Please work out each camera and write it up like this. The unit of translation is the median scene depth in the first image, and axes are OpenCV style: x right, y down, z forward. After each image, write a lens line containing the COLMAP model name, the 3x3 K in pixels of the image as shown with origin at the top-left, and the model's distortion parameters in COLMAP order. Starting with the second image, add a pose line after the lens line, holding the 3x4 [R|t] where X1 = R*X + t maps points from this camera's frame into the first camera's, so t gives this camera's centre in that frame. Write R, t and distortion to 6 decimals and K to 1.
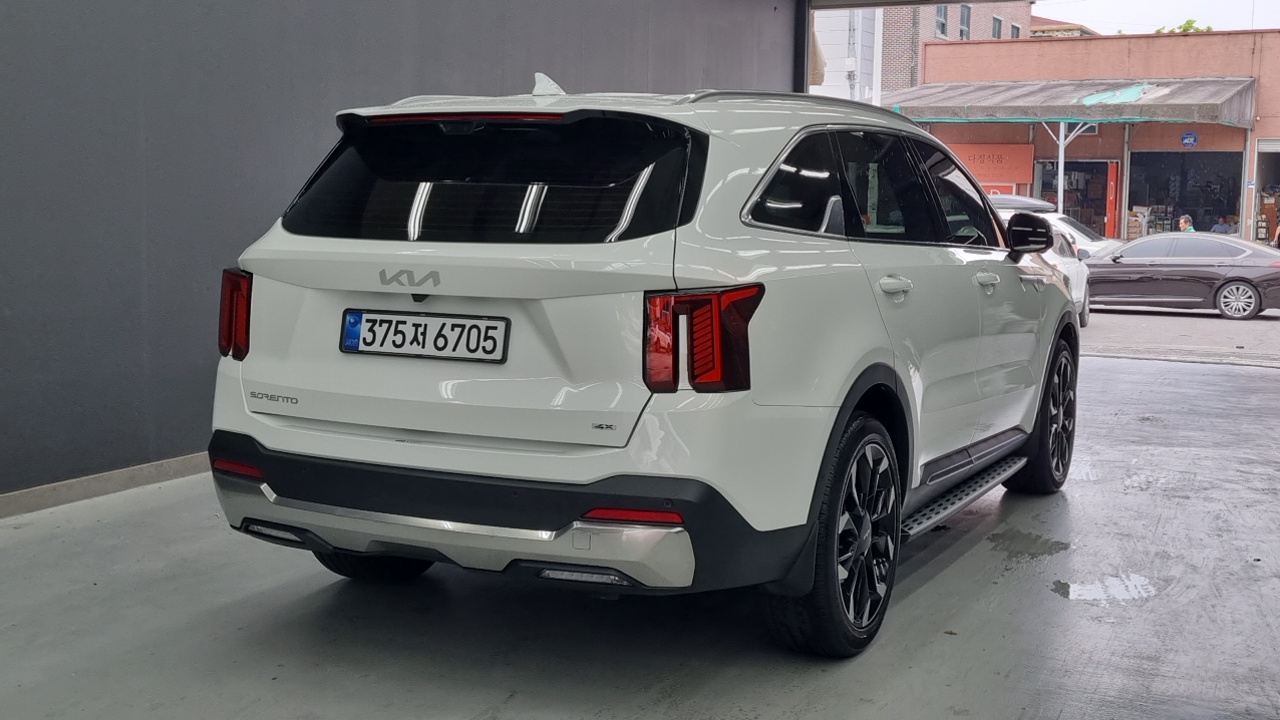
lens RADIAL K [[1534.3, 0, 633.5], [0, 1534.3, 350.8], [0, 0, 1]] dist [0.024778, 0.078300]
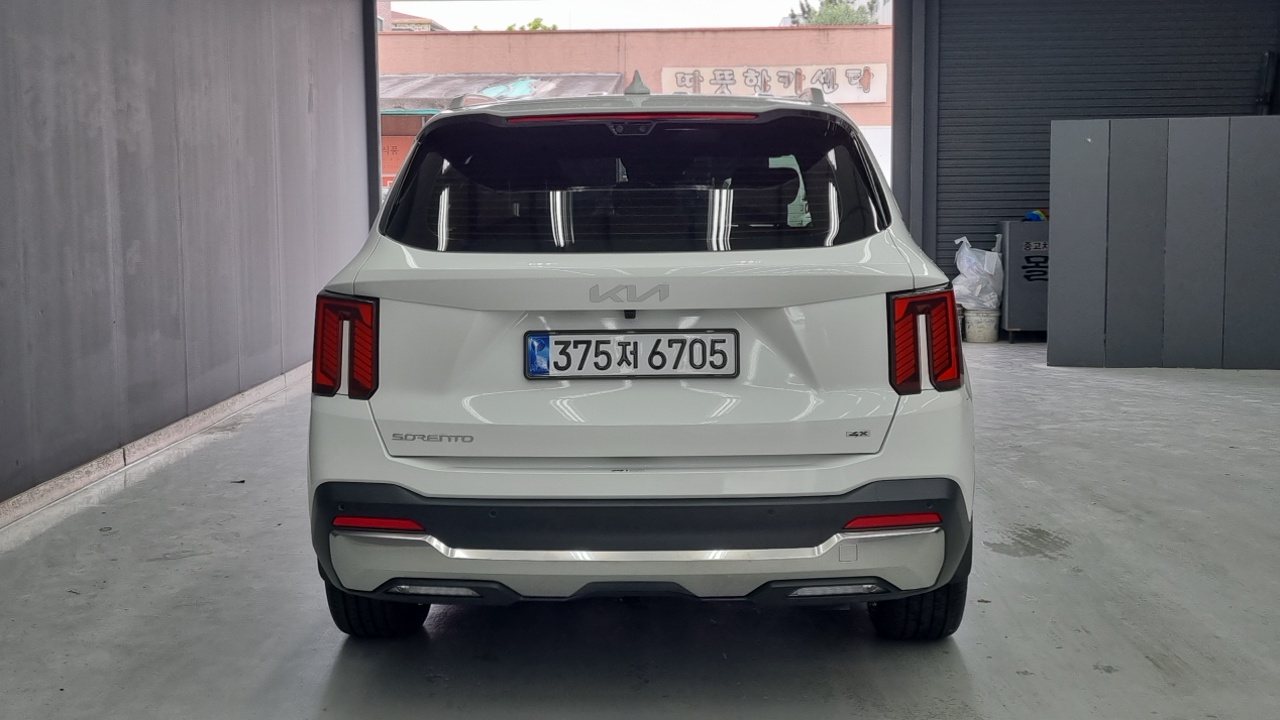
lens RADIAL K [[1534.3, 0, 633.5], [0, 1534.3, 350.8], [0, 0, 1]] dist [0.024778, 0.078300]
pose [[0.908014, -0.069446, 0.413144, -0.516127], [0.067235, 0.997539, 0.019908, -0.030441], [-0.413509, 0.009701, 0.910448, 0.157506]]
